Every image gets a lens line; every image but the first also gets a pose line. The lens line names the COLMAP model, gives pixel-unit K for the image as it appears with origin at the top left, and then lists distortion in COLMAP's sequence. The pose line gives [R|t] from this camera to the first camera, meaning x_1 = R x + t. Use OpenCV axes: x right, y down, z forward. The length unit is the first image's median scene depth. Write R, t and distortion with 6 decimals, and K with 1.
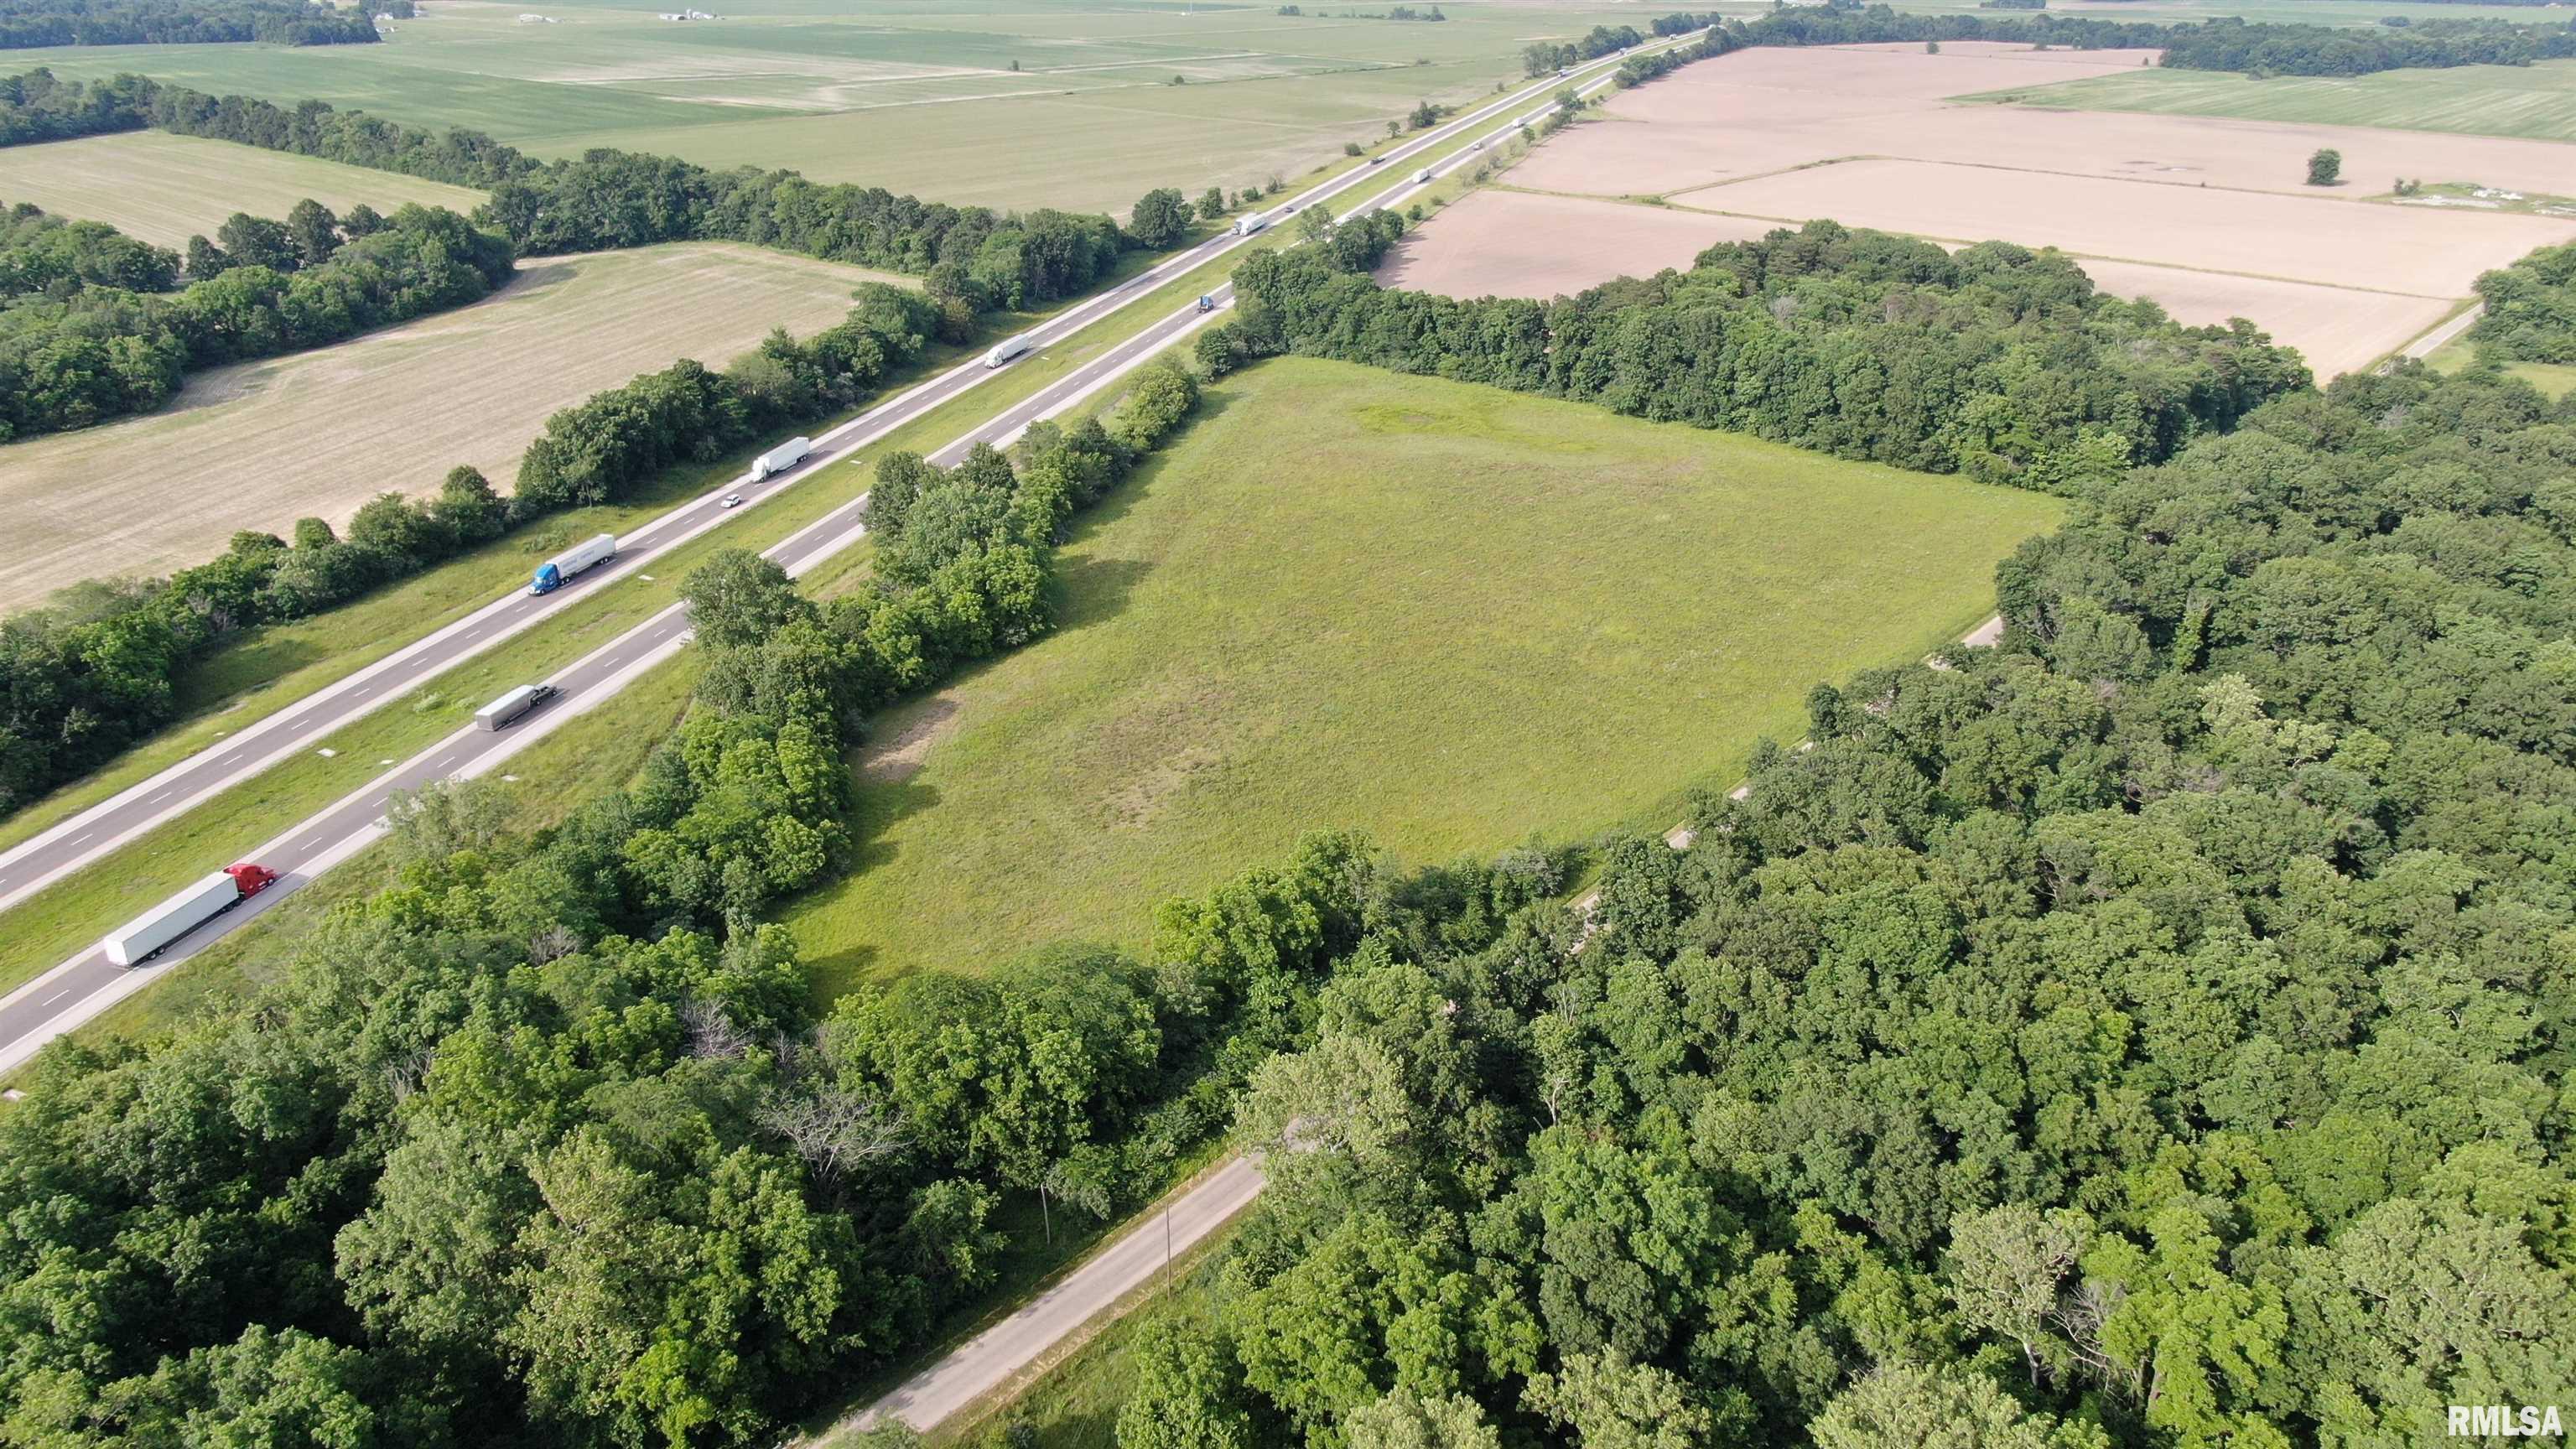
lens RADIAL K [[1870.9, 0, 1288.0], [0, 1870.9, 724.5], [0, 0, 1]] dist [-0.032713, 0.009421]
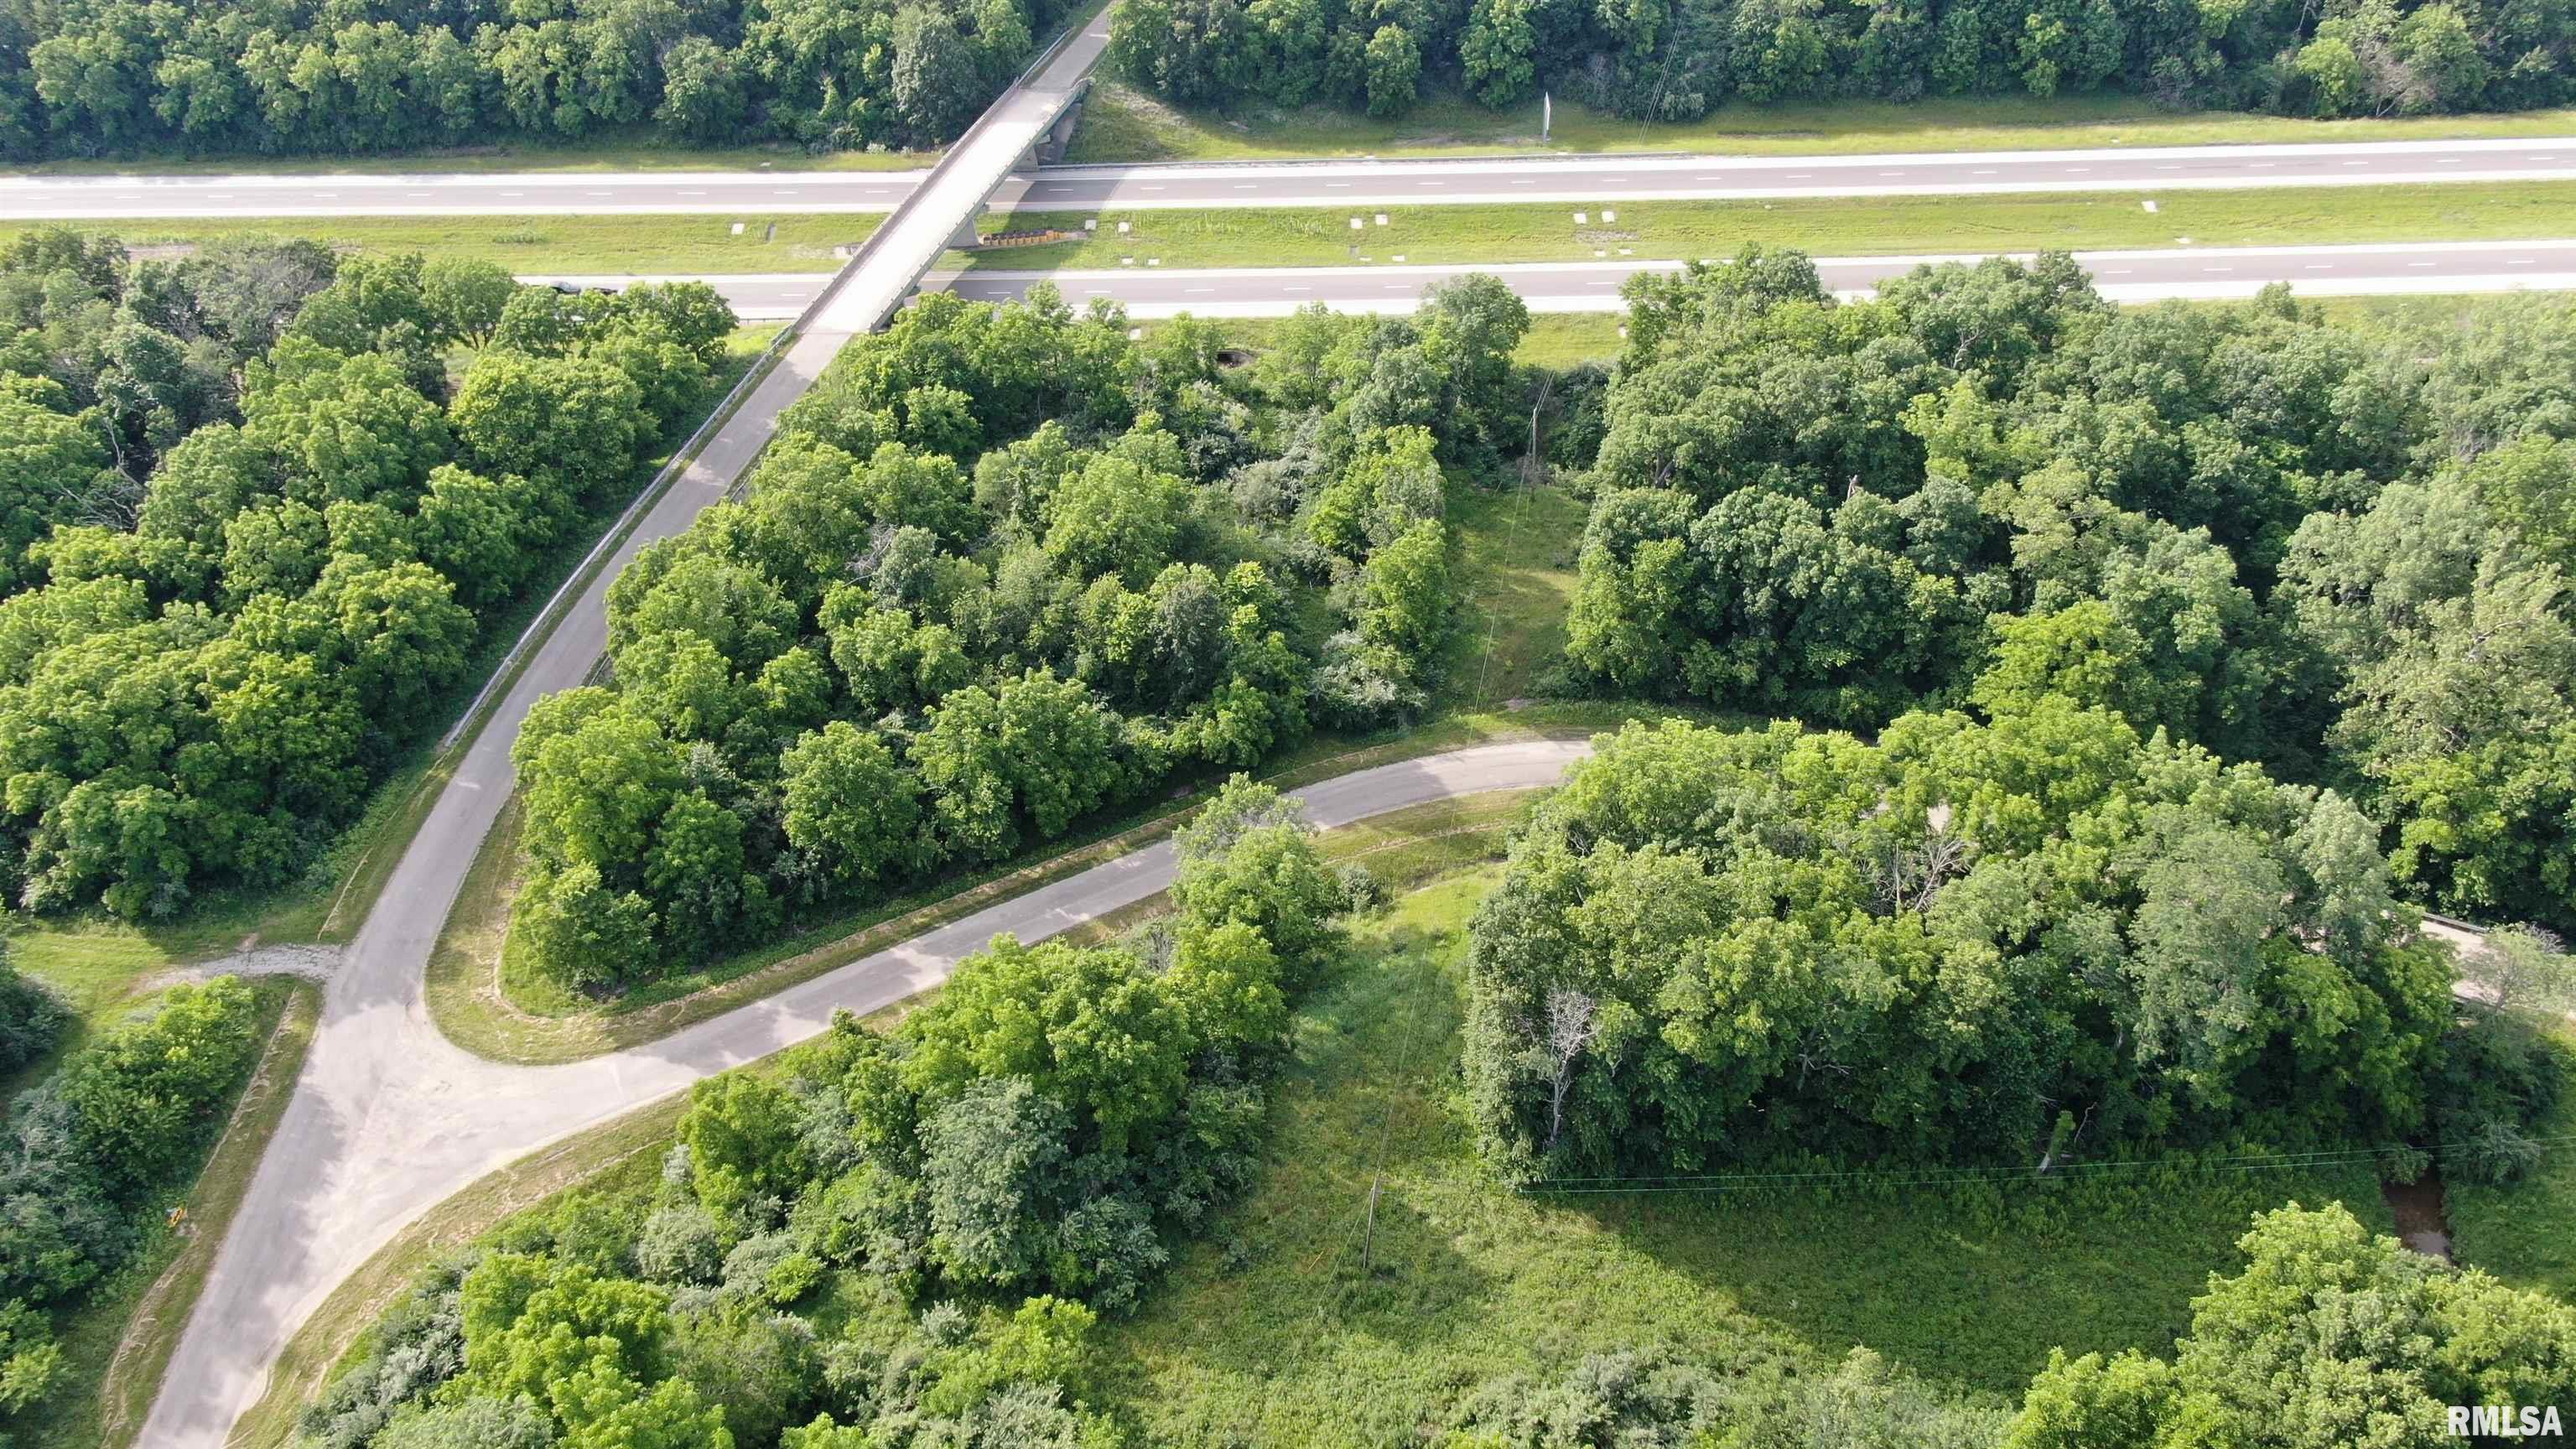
lens RADIAL K [[1870.9, 0, 1288.0], [0, 1870.9, 724.5], [0, 0, 1]] dist [-0.032713, 0.009421]
pose [[0.288778, 0.619056, -0.730327, 0.217897], [-0.363041, 0.776661, 0.514780, 0.017559], [0.885894, 0.116482, 0.449025, -0.054759]]
